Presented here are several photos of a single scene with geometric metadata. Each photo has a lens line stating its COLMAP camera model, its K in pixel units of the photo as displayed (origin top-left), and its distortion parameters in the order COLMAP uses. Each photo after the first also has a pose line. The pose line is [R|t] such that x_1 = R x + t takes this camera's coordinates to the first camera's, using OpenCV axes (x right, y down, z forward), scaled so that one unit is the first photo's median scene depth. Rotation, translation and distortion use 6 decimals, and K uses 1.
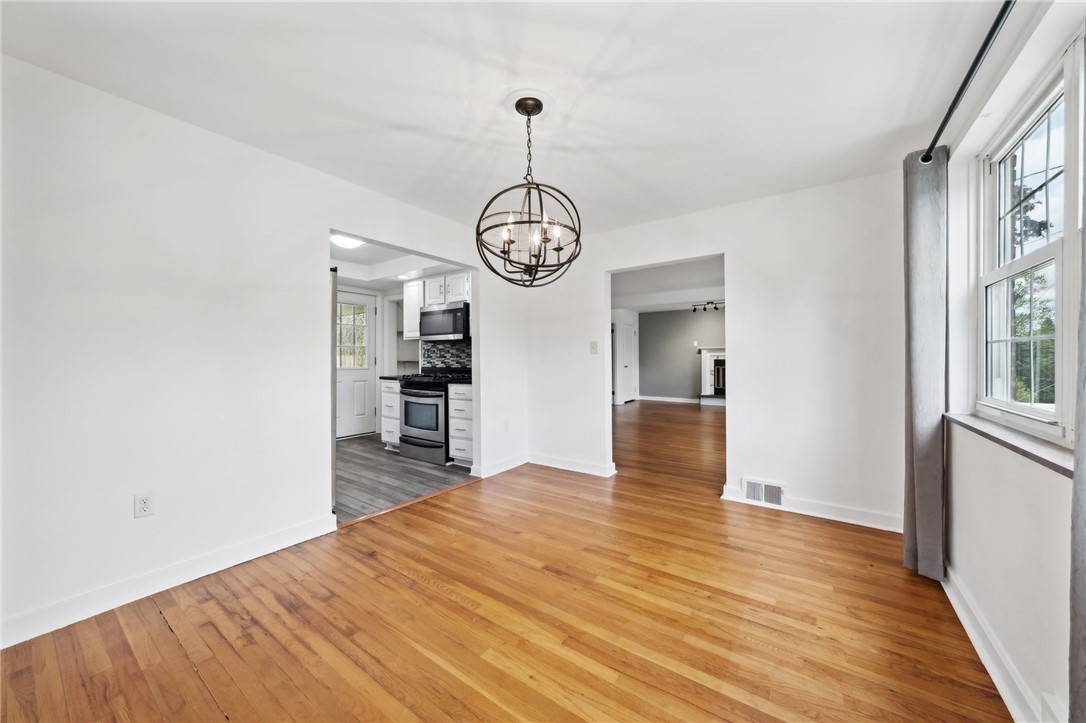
lens RADIAL K [[385.3, 0, 542.1], [0, 385.3, 357.1], [0, 0, 1]] dist [0.000176, -0.001428]
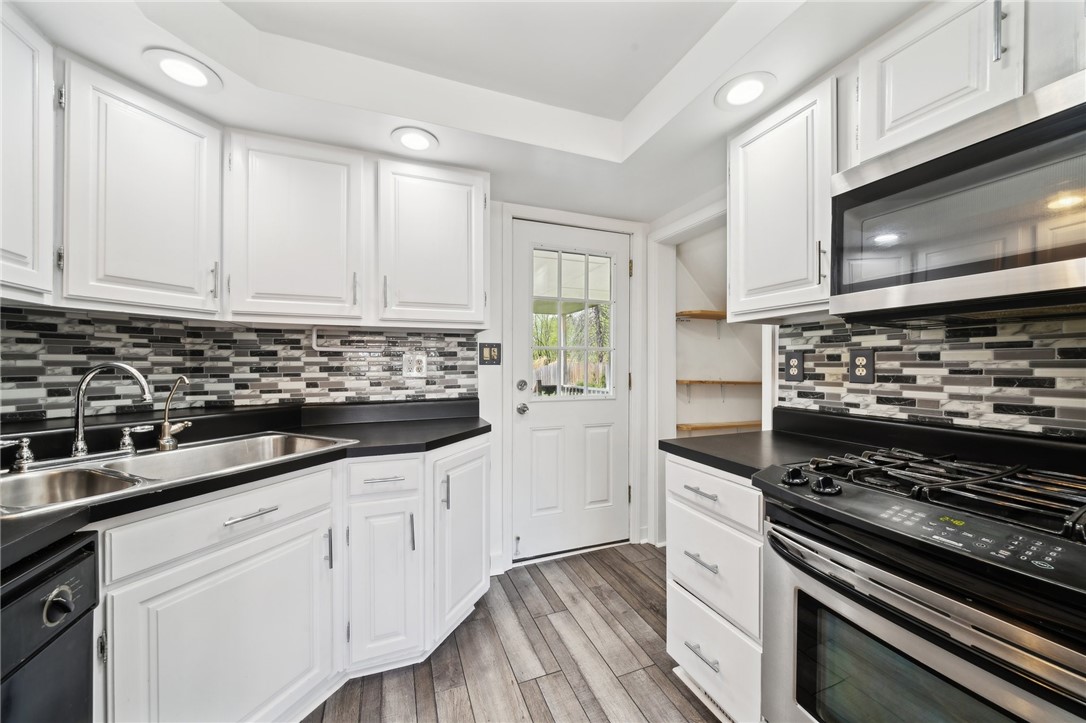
lens RADIAL K [[385.3, 0, 535.9], [0, 385.3, 366.5], [0, 0, 1]] dist [0.000176, -0.001428]
pose [[0.832312, 0.004359, -0.554290, -0.353882], [0.000042, 0.999969, 0.007927, -0.012662], [0.554307, -0.006621, 0.832286, 0.728223]]
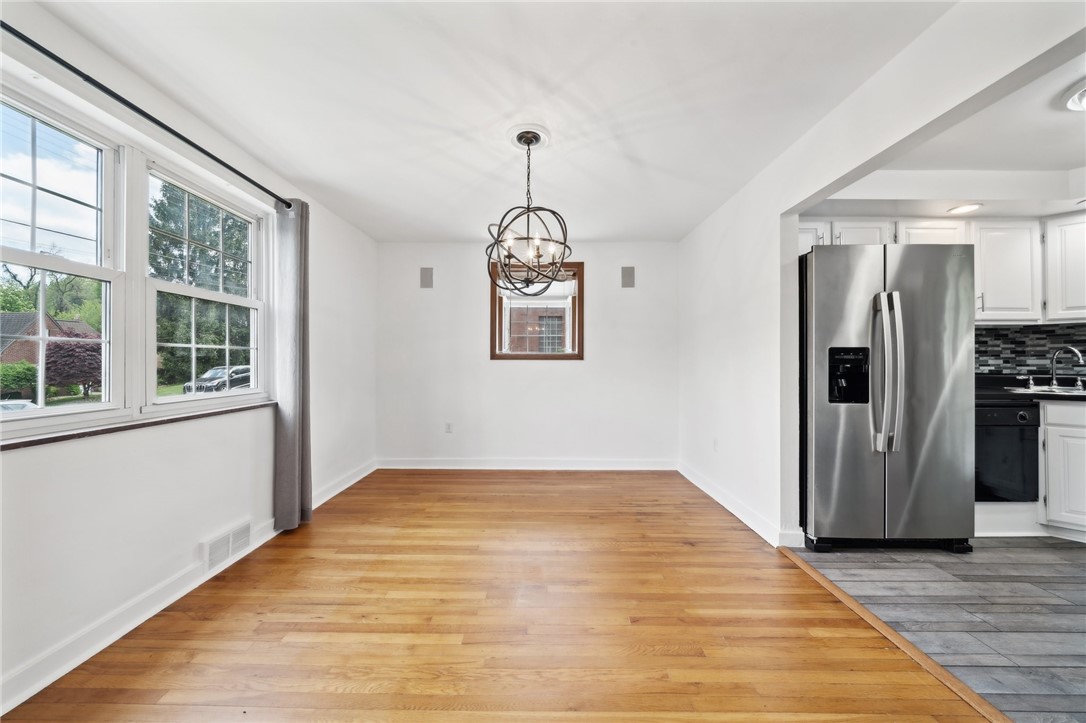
lens RADIAL K [[385.3, 0, 534.4], [0, 385.3, 360.0], [0, 0, 1]] dist [0.000176, -0.001428]
pose [[-0.819695, -0.000651, -0.572801, 0.250201], [0.006186, 0.999931, -0.009988, 0.007799], [0.572768, -0.011731, -0.819634, 0.797829]]
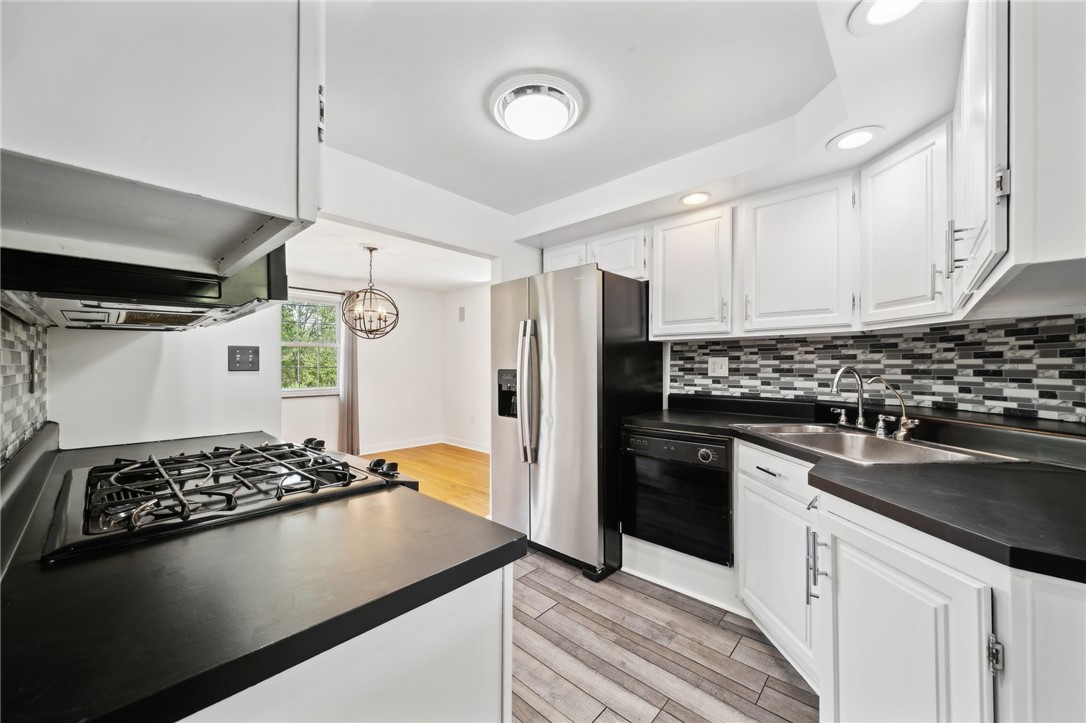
lens RADIAL K [[406.6, 0, 535.8], [0, 406.6, 369.4], [0, 0, 1]] dist [0.000611, -0.000371]
pose [[-0.992927, -0.001224, 0.118723, -0.467660], [-0.001581, 0.999995, -0.002916, -0.008207], [-0.118719, -0.003083, -0.992923, 1.218329]]
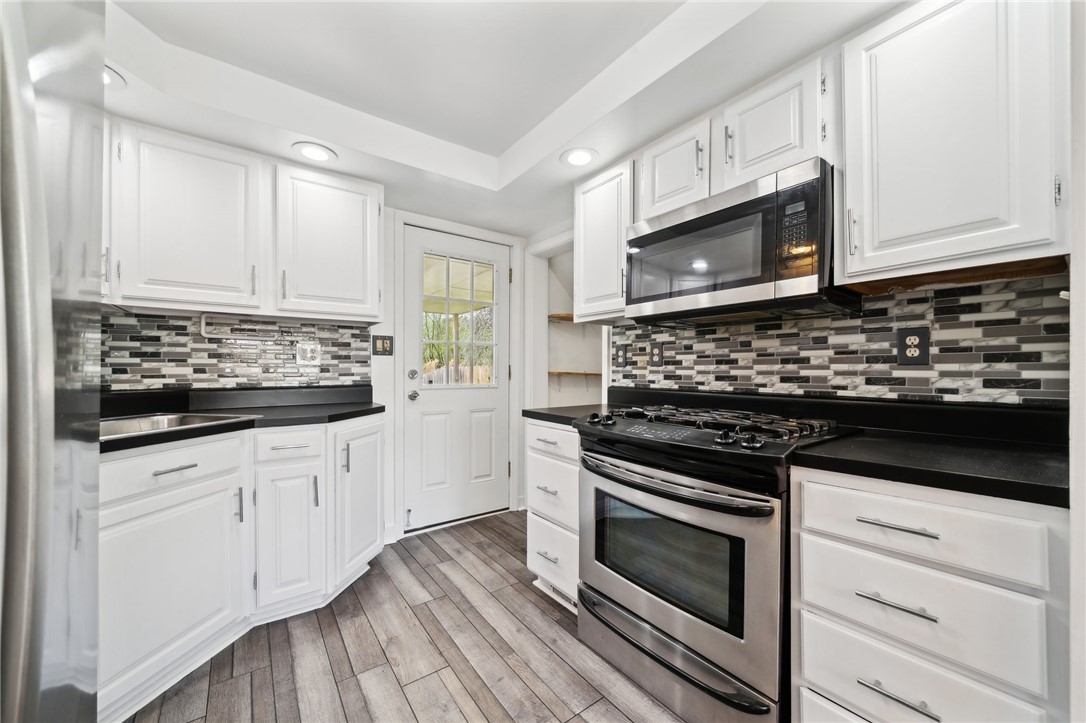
lens RADIAL K [[406.6, 0, 535.5], [0, 406.6, 374.0], [0, 0, 1]] dist [0.000611, -0.000371]
pose [[0.947314, 0.008873, -0.320184, -0.287381], [-0.004473, 0.999885, 0.014475, 0.006250], [0.320275, -0.012280, 0.947245, 0.630644]]
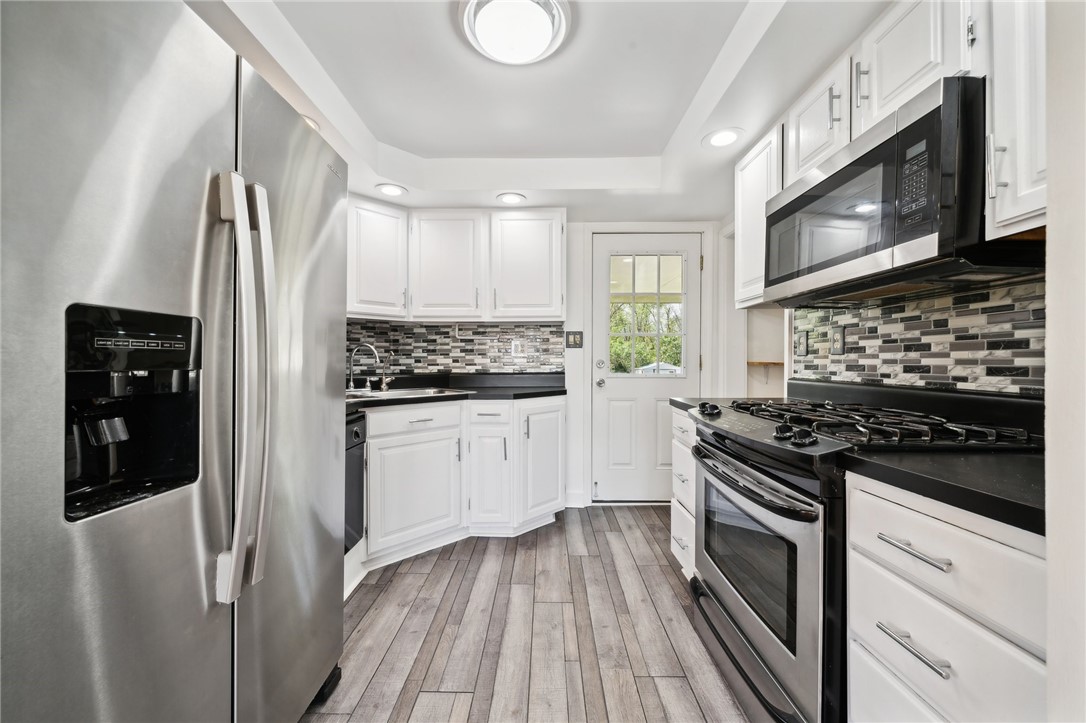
lens RADIAL K [[406.6, 0, 542.5], [0, 406.6, 365.2], [0, 0, 1]] dist [0.000611, -0.000371]
pose [[0.579994, 0.012561, -0.814524, -0.146131], [0.001504, 0.999863, 0.016490, 0.006841], [0.814620, -0.010789, 0.579895, 0.663907]]
